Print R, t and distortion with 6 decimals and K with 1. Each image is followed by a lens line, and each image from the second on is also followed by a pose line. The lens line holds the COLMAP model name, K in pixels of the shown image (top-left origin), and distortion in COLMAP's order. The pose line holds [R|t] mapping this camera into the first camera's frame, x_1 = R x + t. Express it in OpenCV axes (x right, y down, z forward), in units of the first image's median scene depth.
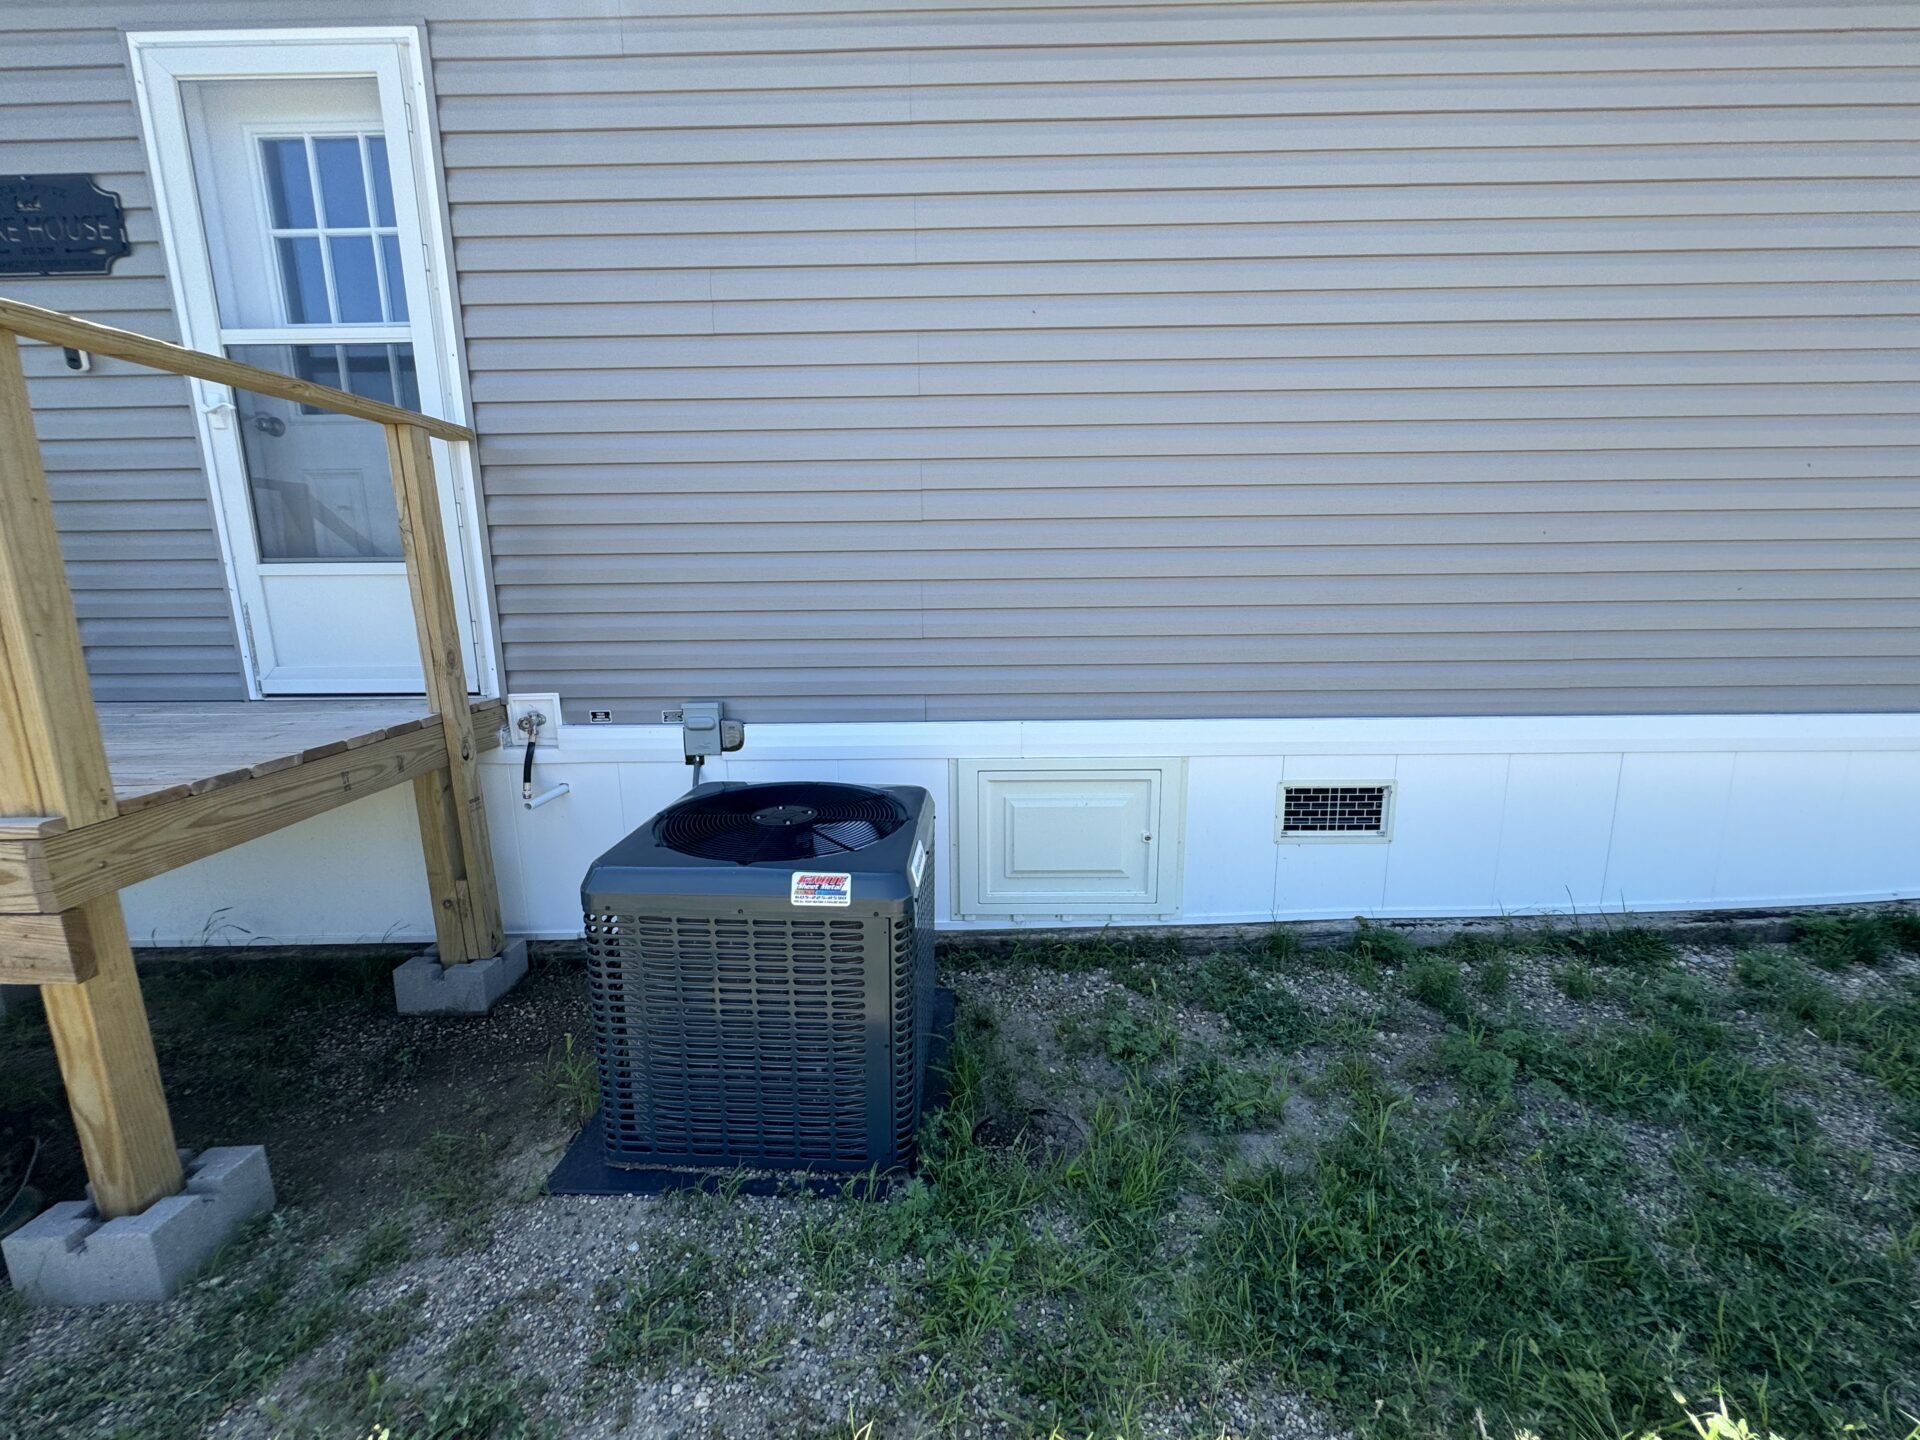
lens RADIAL K [[763.6, 0, 962.7], [0, 763.6, 720.7], [0, 0, 1]] dist [-0.003541, 0.001707]
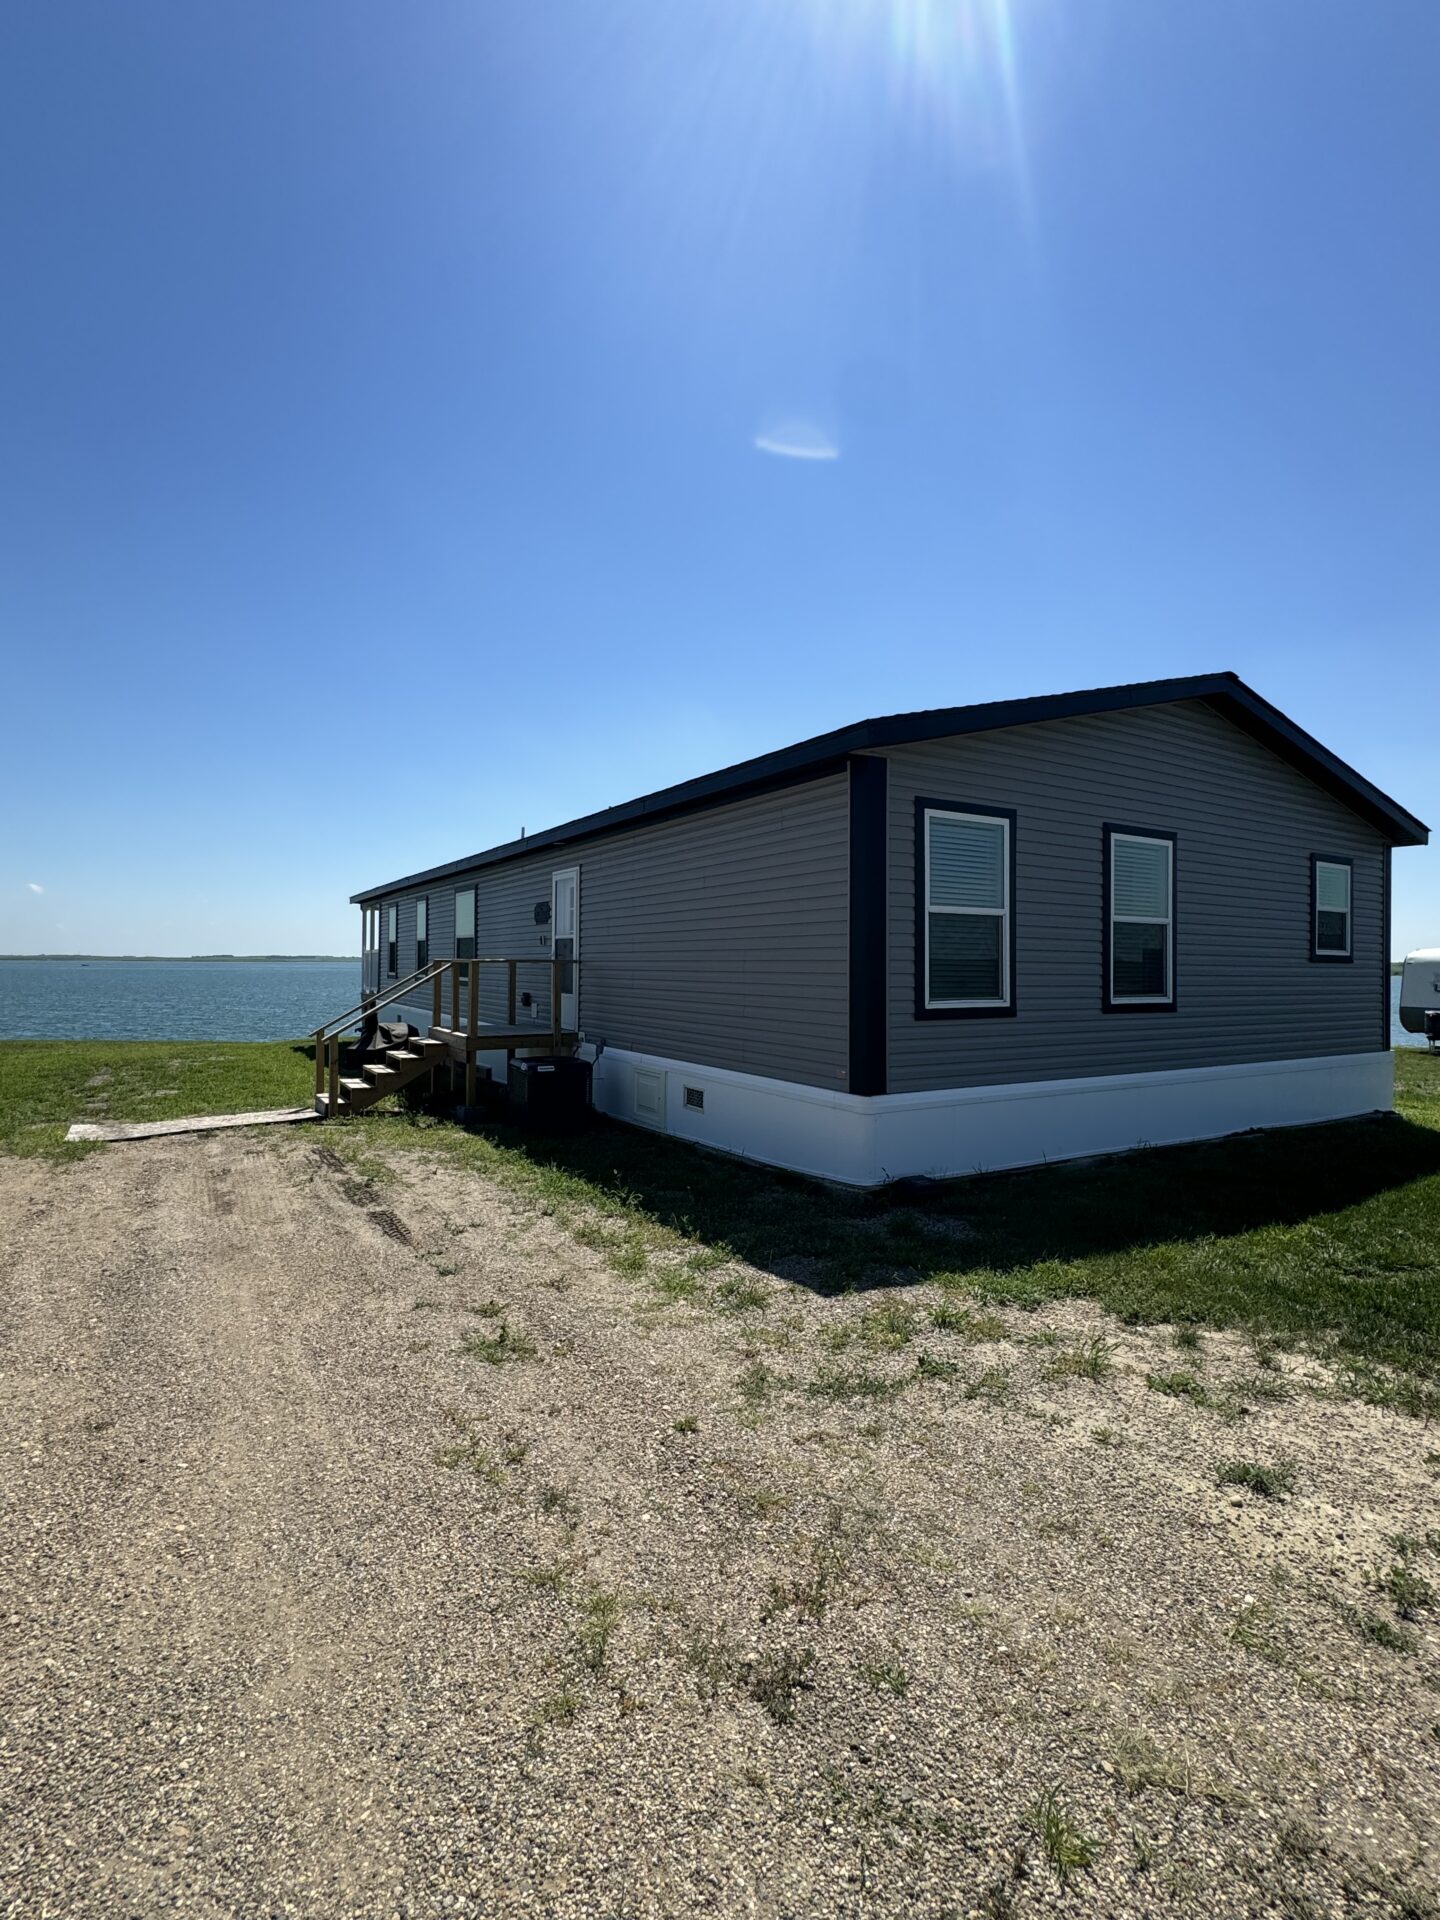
lens RADIAL K [[900.0, 0, 720.9], [0, 900.0, 963.3], [0, 0, 1]] dist [-0.001914, -0.000066]
pose [[0.528997, 0.009097, -0.848575, 3.213999], [-0.174048, 0.979849, -0.097996, -0.052648], [0.830584, 0.199532, 0.519920, -0.658507]]
